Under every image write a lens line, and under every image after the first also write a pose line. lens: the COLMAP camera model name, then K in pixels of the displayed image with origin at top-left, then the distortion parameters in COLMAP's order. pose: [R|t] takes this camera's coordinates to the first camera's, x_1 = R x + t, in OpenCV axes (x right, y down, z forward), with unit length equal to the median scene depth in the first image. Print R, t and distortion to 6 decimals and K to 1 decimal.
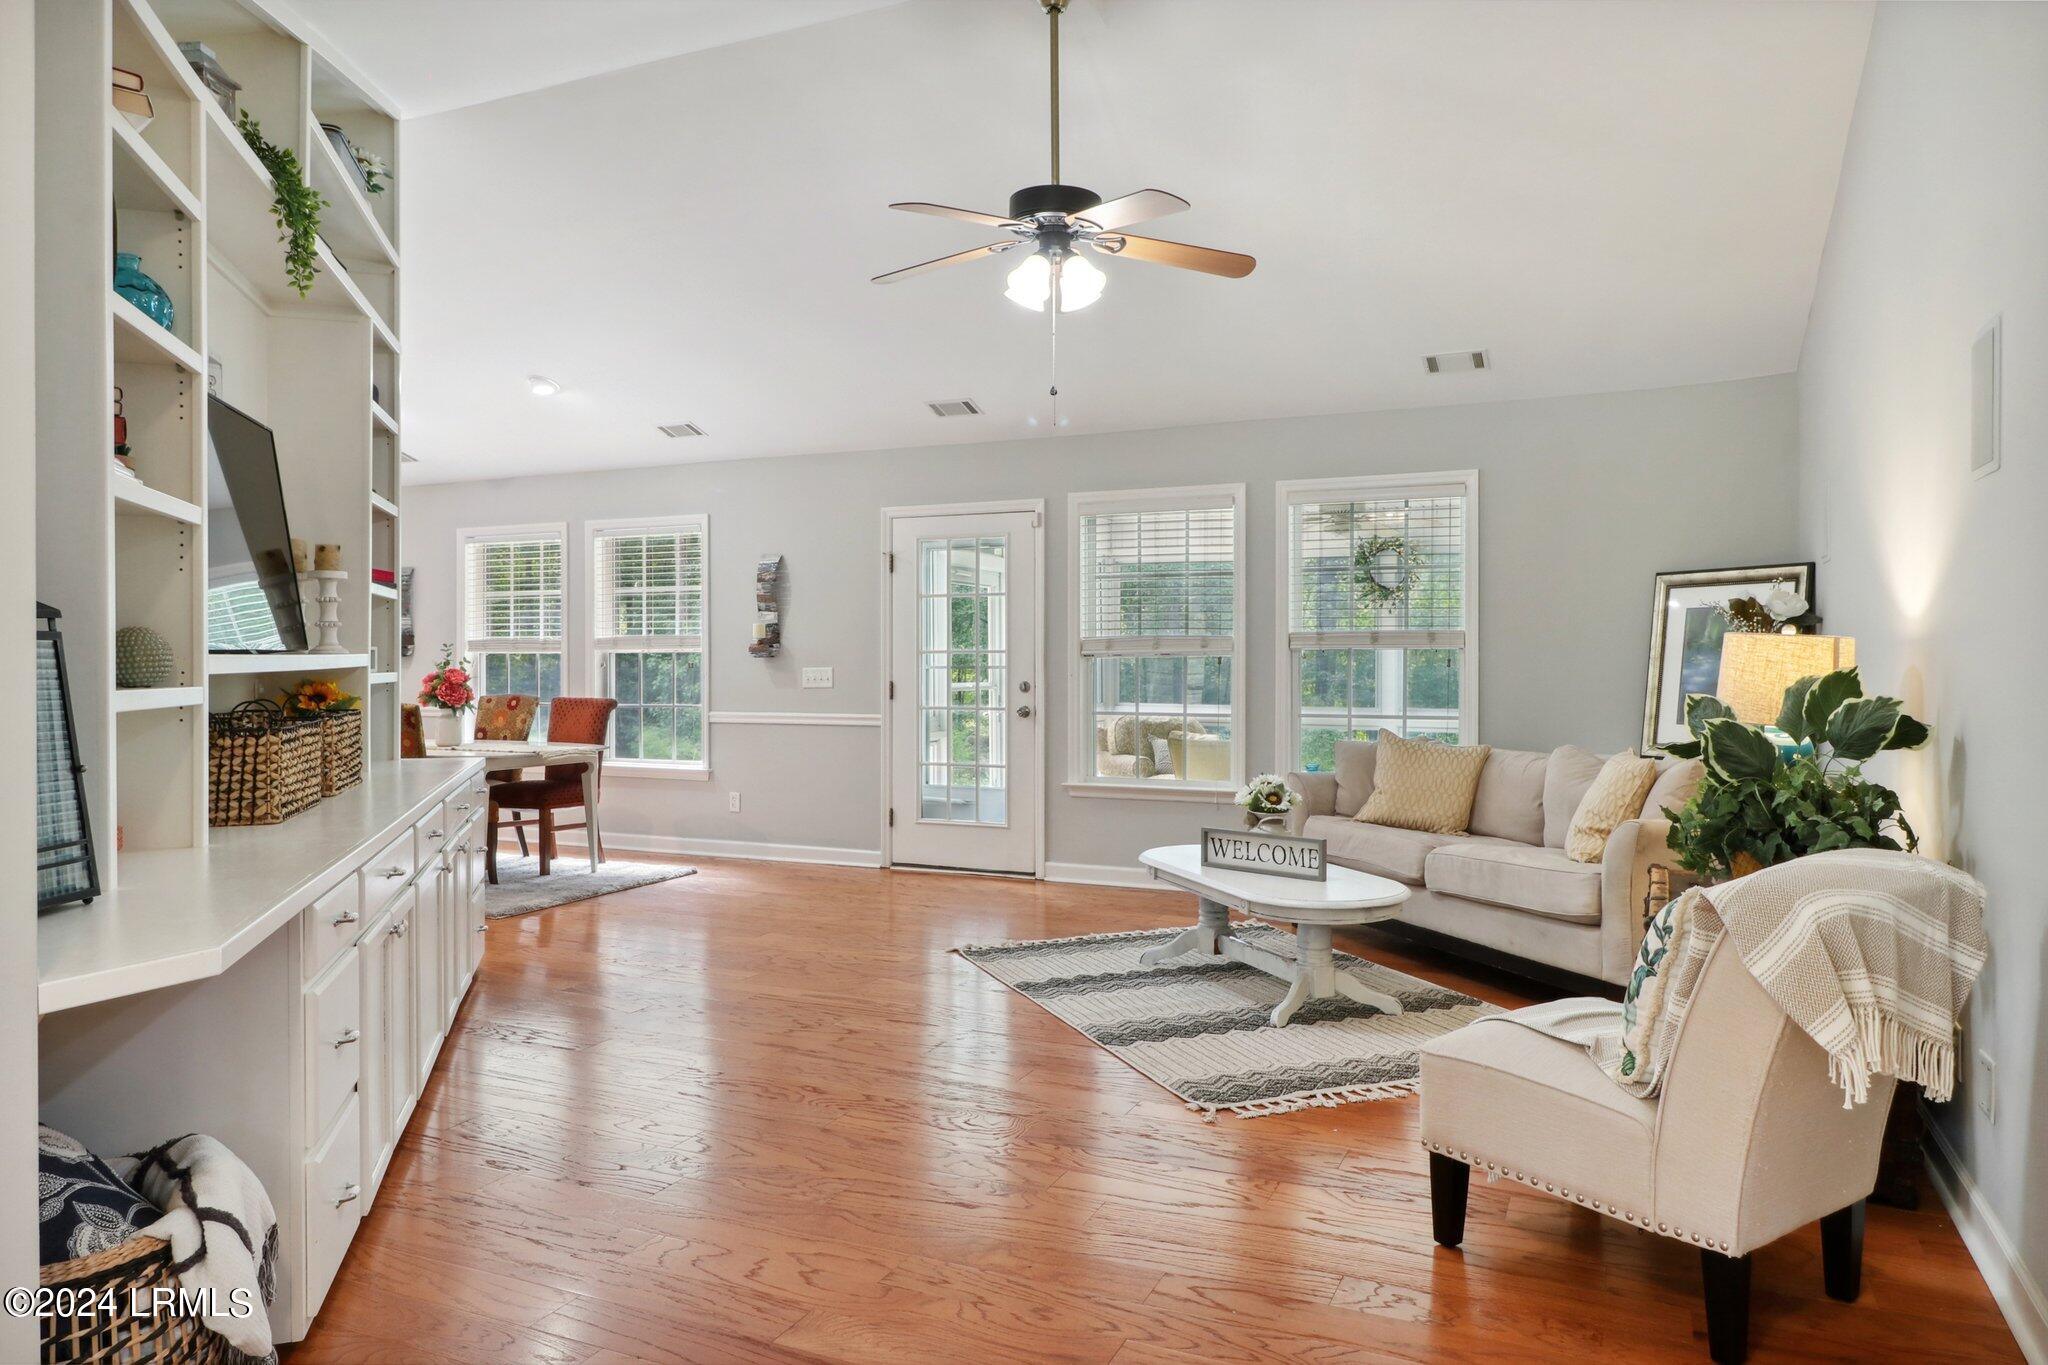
lens RADIAL K [[1295.1, 0, 1024.0], [0, 1295.1, 682.5], [0, 0, 1]] dist [-0.004758, -0.000399]
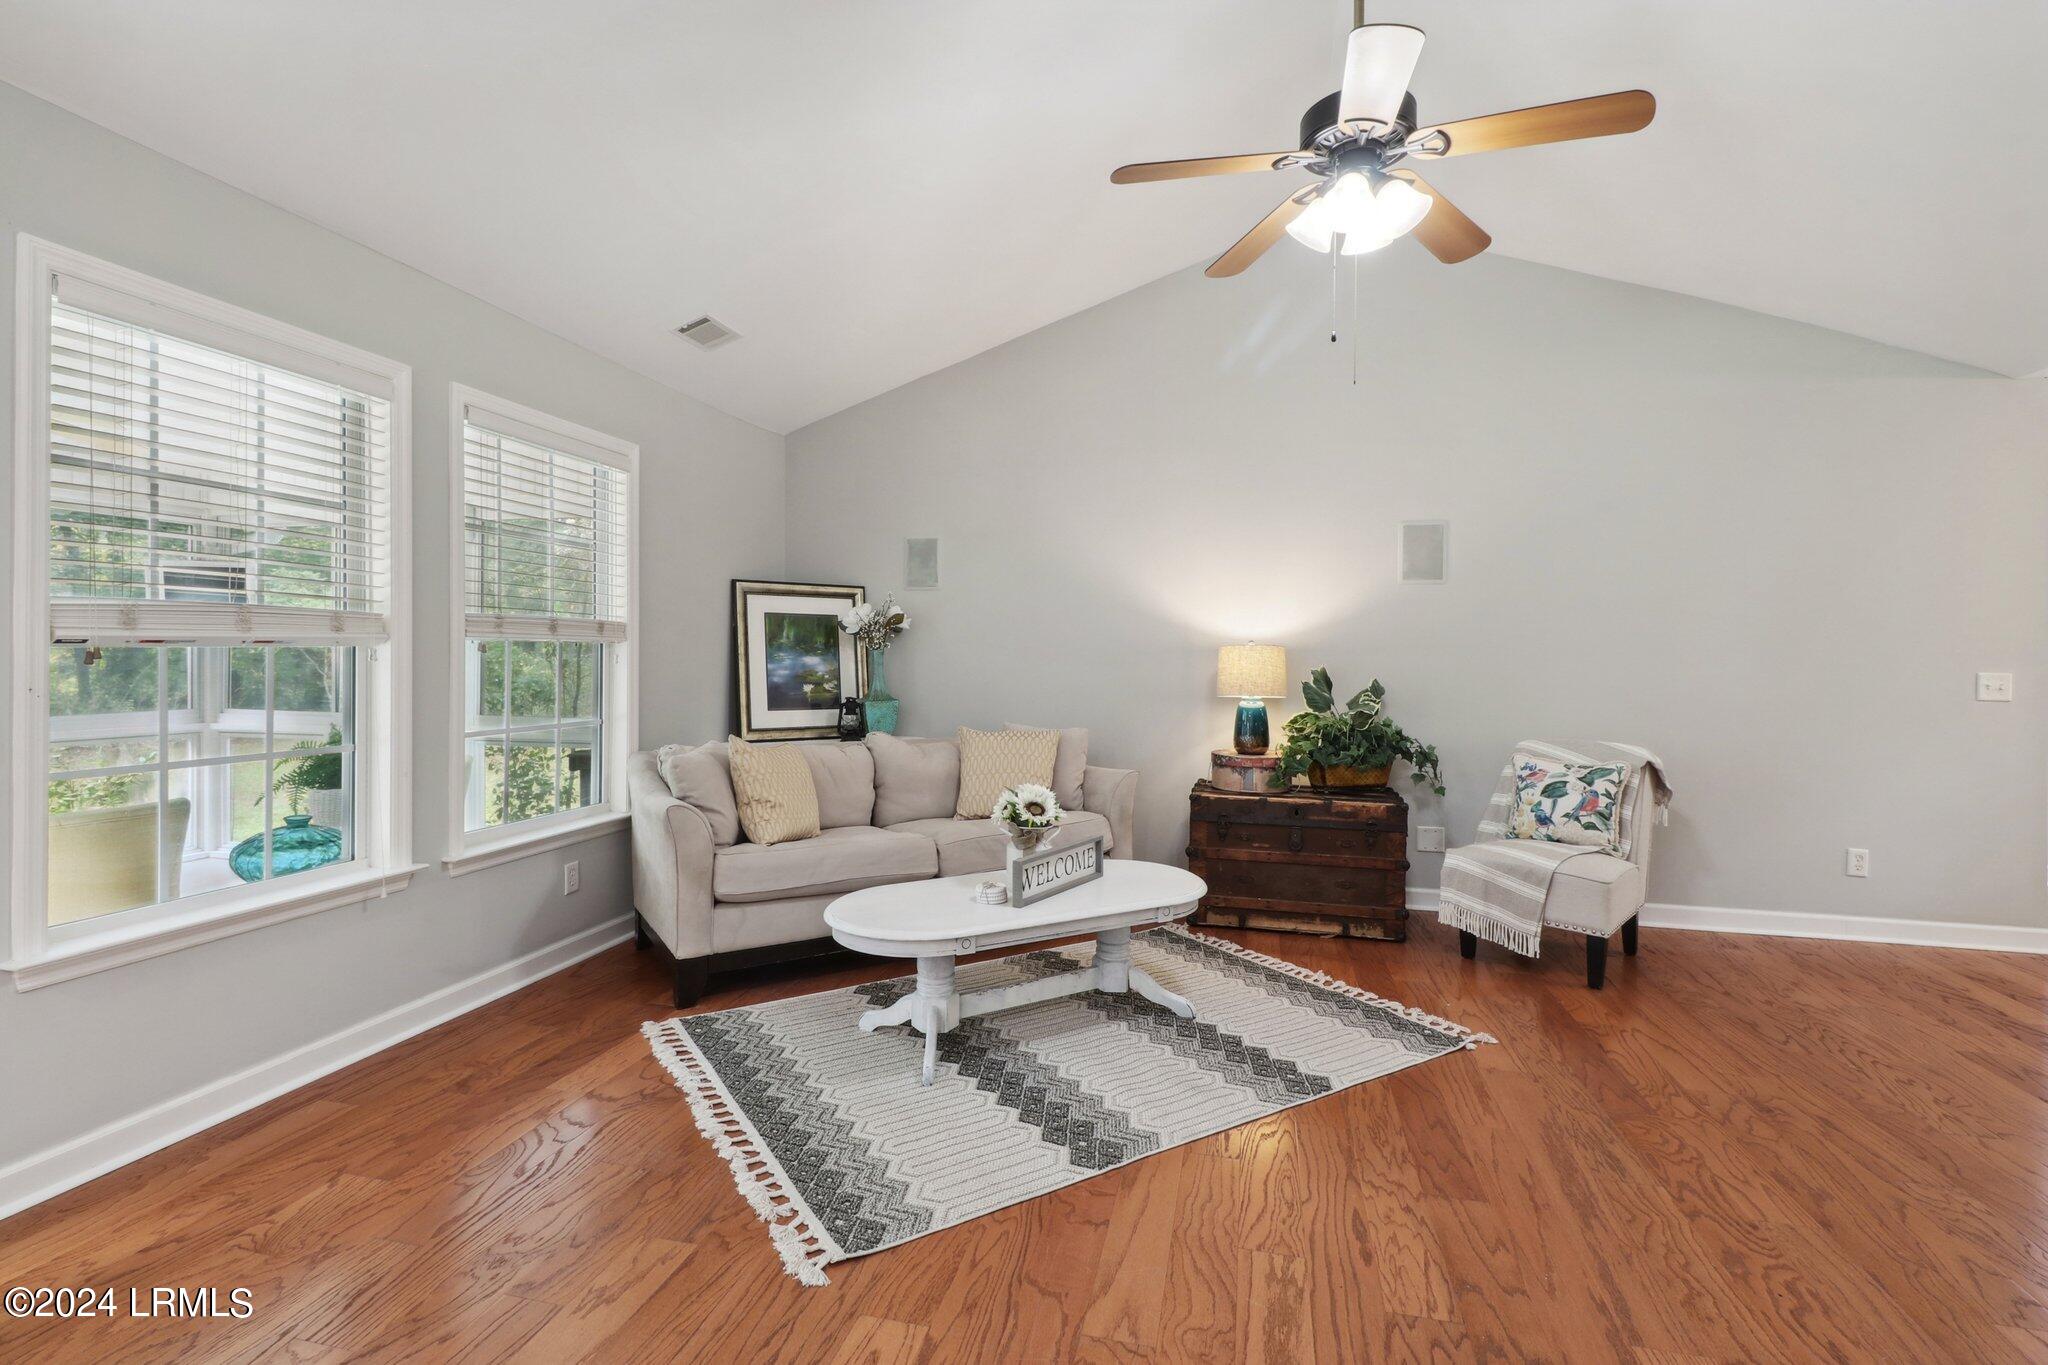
lens RADIAL K [[934.5, 0, 1024.0], [0, 934.5, 682.5], [0, 0, 1]] dist [-0.000240, -0.000701]
pose [[-0.162208, -0.027581, 0.986371, -0.283745], [0.009410, 0.999521, 0.029496, -0.012496], [-0.986712, 0.014066, -0.161870, 0.693181]]
